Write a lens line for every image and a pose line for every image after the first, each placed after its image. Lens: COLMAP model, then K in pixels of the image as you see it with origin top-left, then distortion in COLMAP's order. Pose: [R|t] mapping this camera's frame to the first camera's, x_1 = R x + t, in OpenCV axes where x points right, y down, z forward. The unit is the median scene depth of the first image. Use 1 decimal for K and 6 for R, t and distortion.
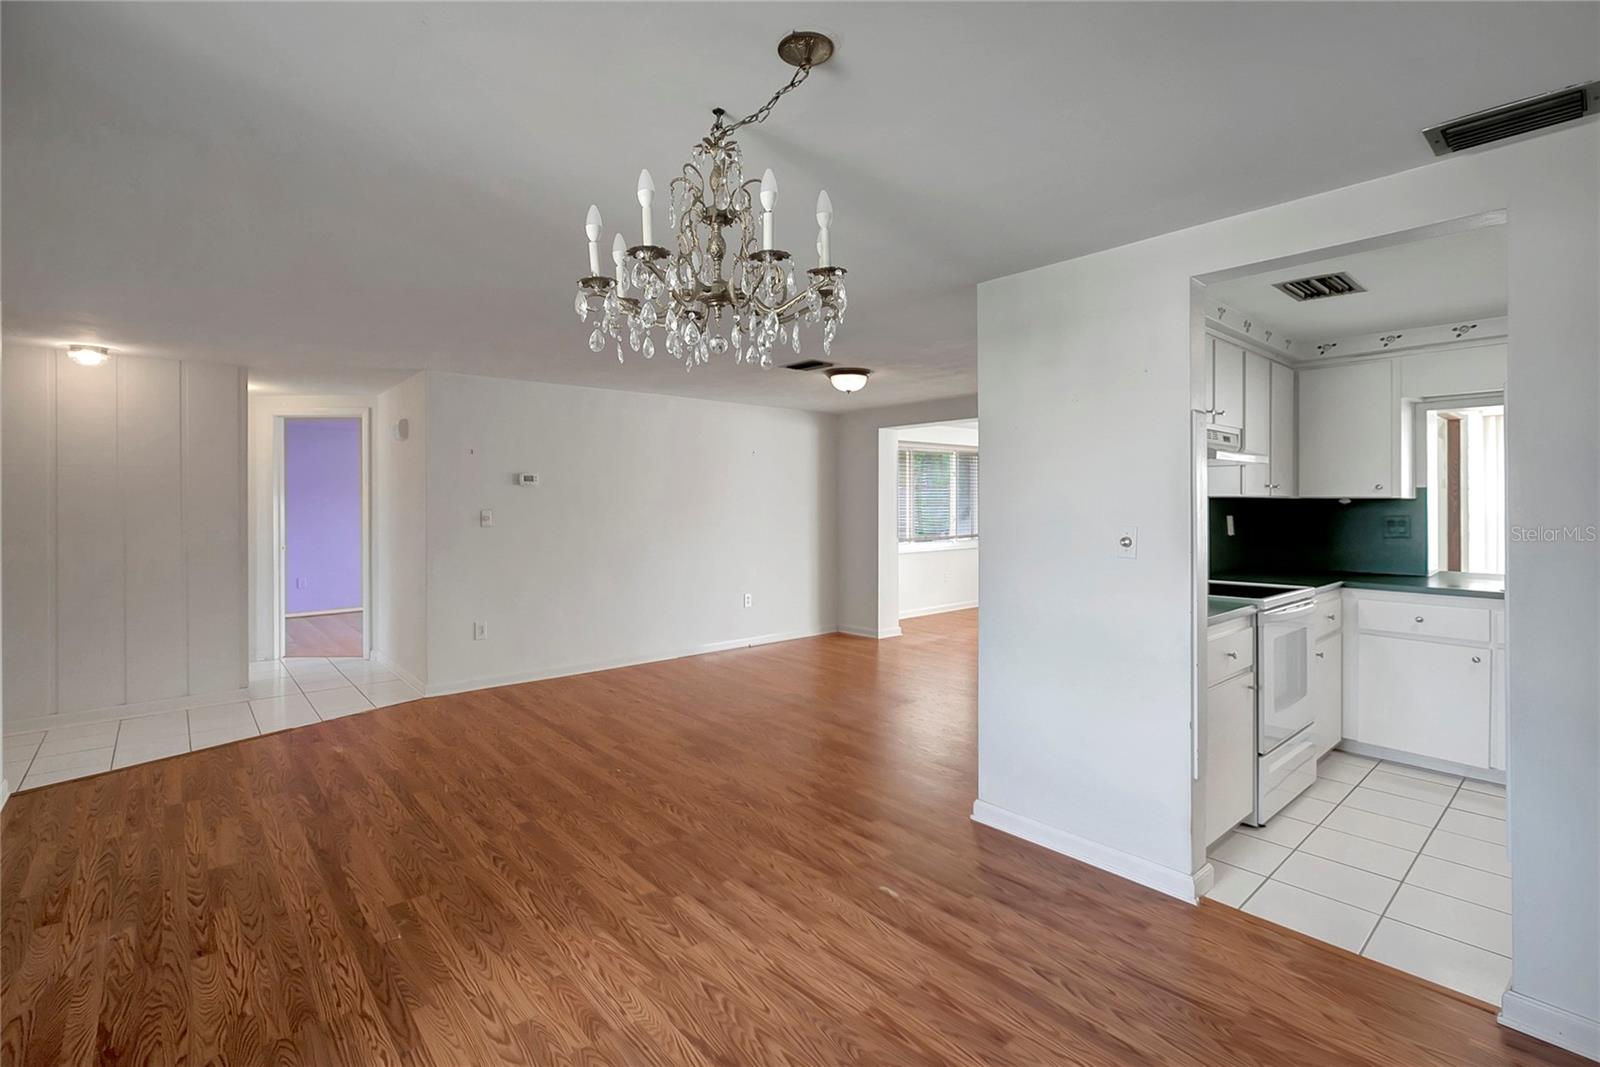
lens RADIAL K [[734.7, 0, 798.5], [0, 734.7, 520.5], [0, 0, 1]] dist [-0.009317, 0.002277]
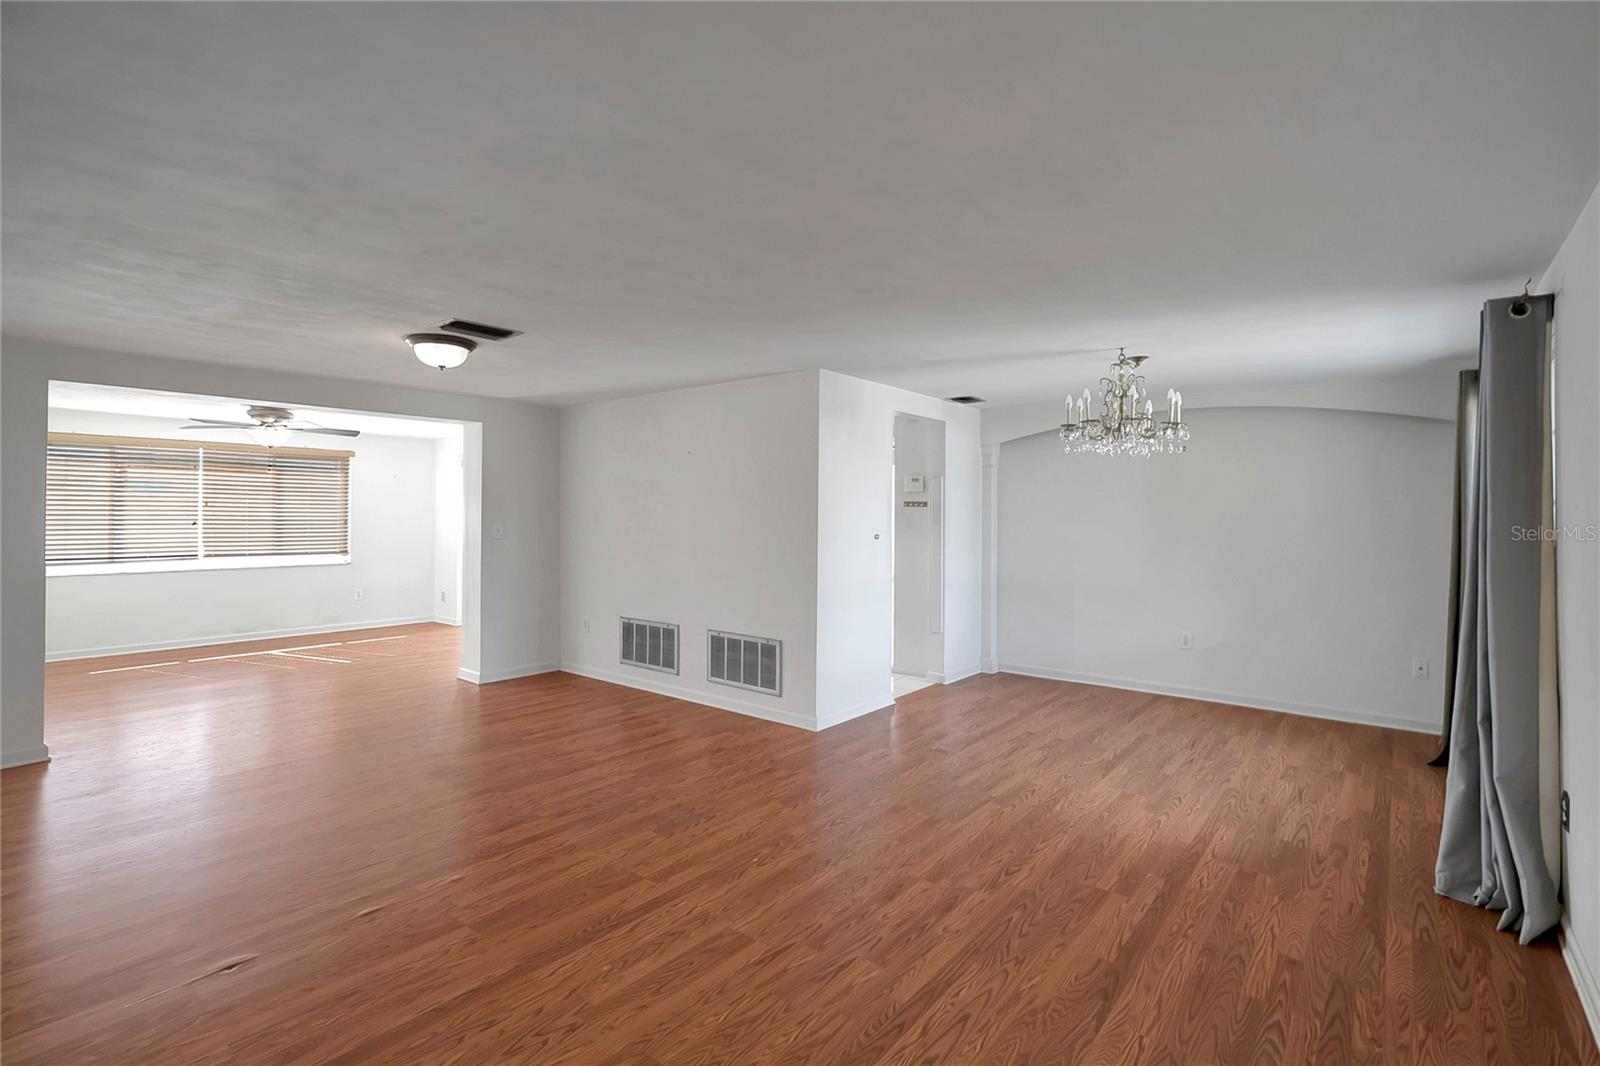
lens RADIAL K [[734.7, 0, 769.2], [0, 734.7, 514.9], [0, 0, 1]] dist [-0.009317, 0.002277]
pose [[-0.145629, 0.002829, 0.989335, -1.535735], [0.013122, 0.999913, -0.000928, -0.031396], [-0.989252, 0.012847, -0.145653, 1.662424]]
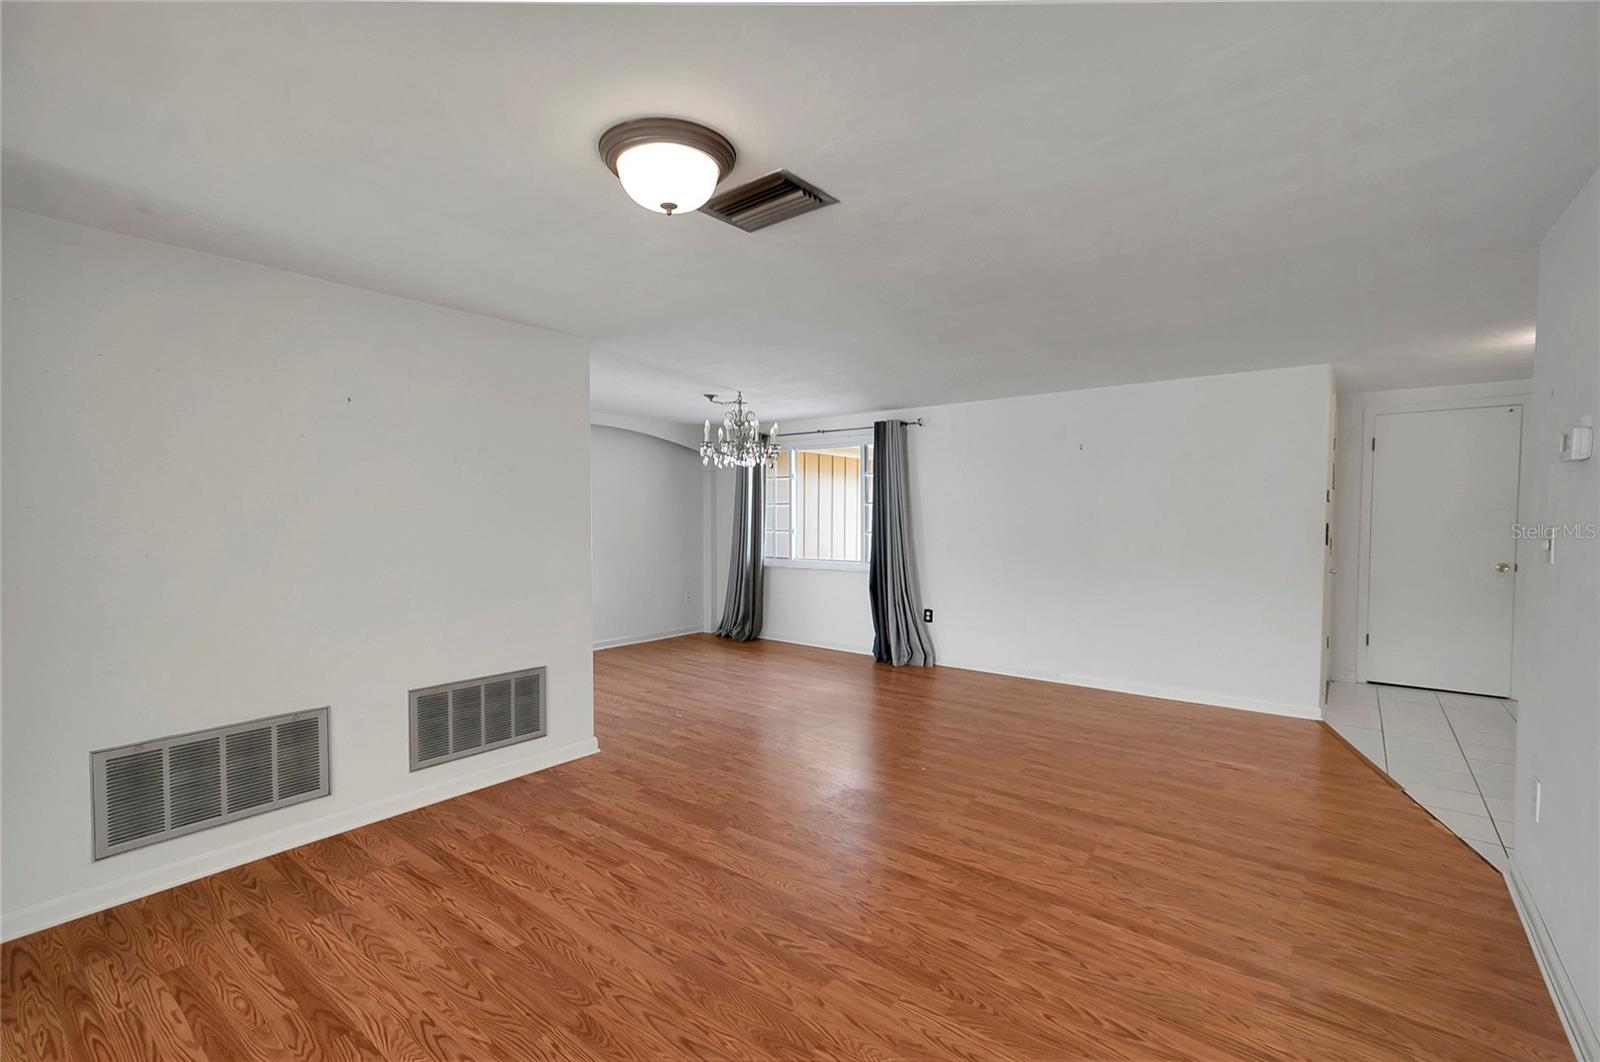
lens RADIAL K [[734.7, 0, 800.1], [0, 734.7, 520.6], [0, 0, 1]] dist [-0.009317, 0.002277]
pose [[-0.983230, 0.008251, -0.182182, 0.156084], [0.002318, 0.999461, 0.032757, -0.053455], [0.182354, 0.031785, -0.982719, 2.966970]]
